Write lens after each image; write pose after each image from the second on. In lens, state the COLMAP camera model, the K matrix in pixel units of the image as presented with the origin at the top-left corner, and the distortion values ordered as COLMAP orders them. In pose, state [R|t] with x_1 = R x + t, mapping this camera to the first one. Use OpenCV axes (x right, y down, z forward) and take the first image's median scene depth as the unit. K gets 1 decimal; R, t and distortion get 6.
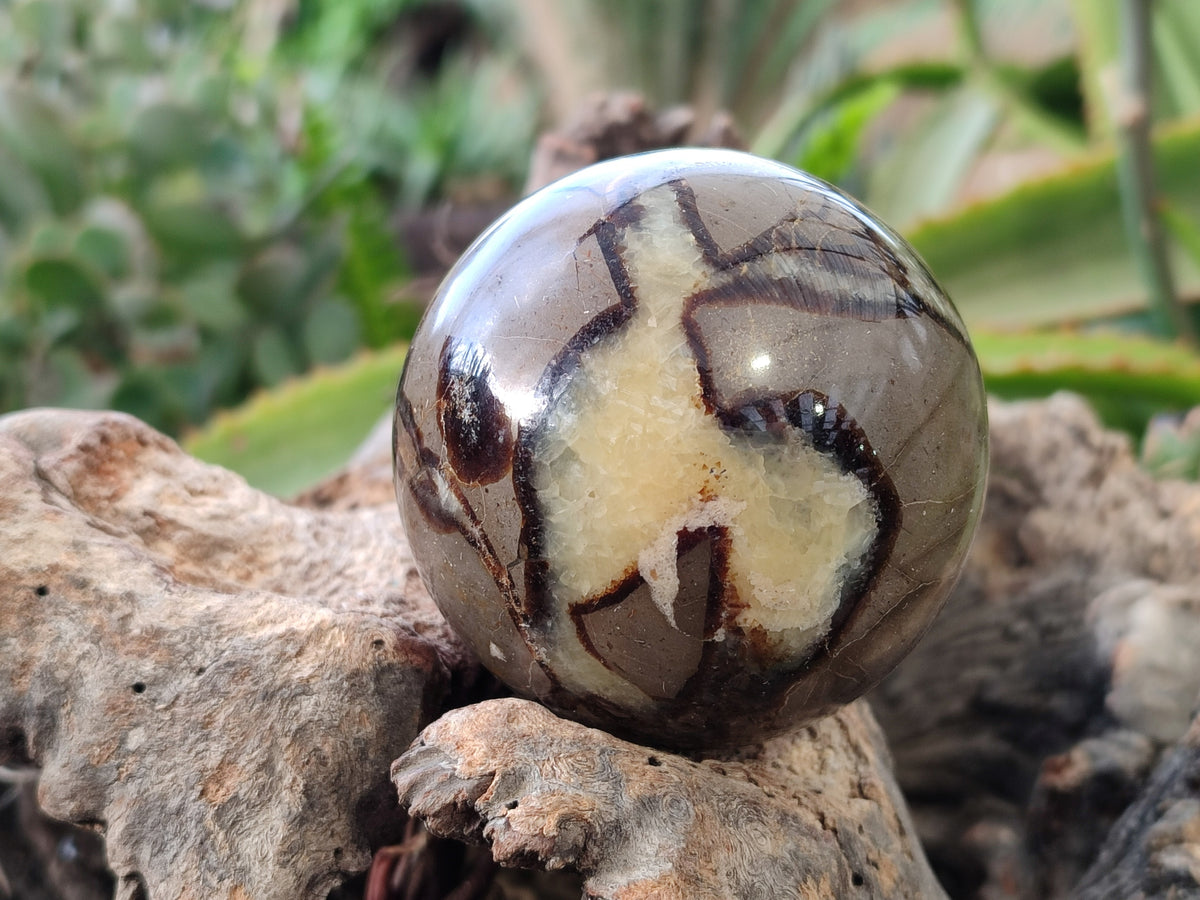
lens RADIAL K [[1829.3, 0, 597.1], [0, 1829.3, 455.5], [0, 0, 1]] dist [0.318935, 0.000000]
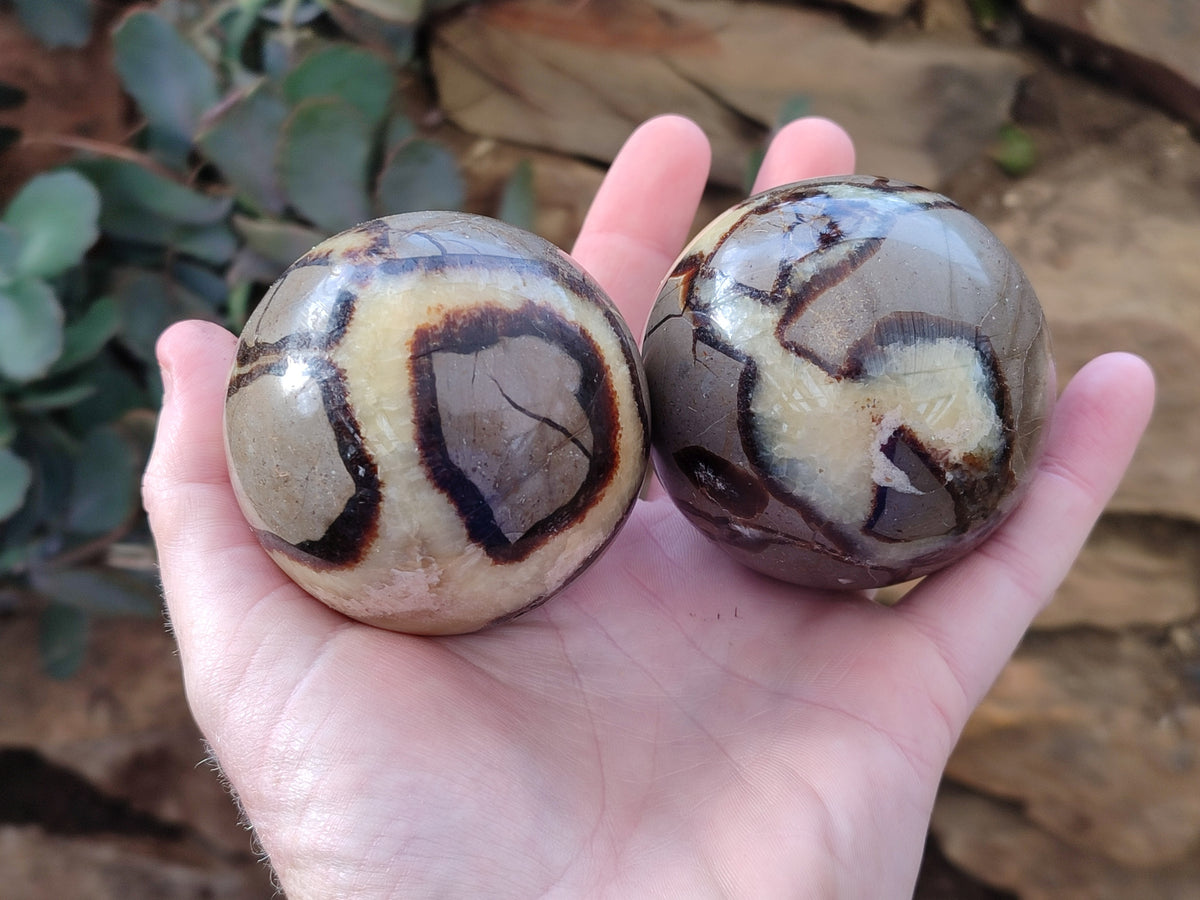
lens RADIAL K [[1829.3, 0, 598.1], [0, 1829.3, 442.9], [0, 0, 1]] dist [0.318935, 0.000000]
pose [[0.709205, -0.694228, -0.122782, 0.068011], [0.701830, 0.711727, 0.029650, -0.166399], [0.066804, -0.107200, 0.991991, -0.508372]]
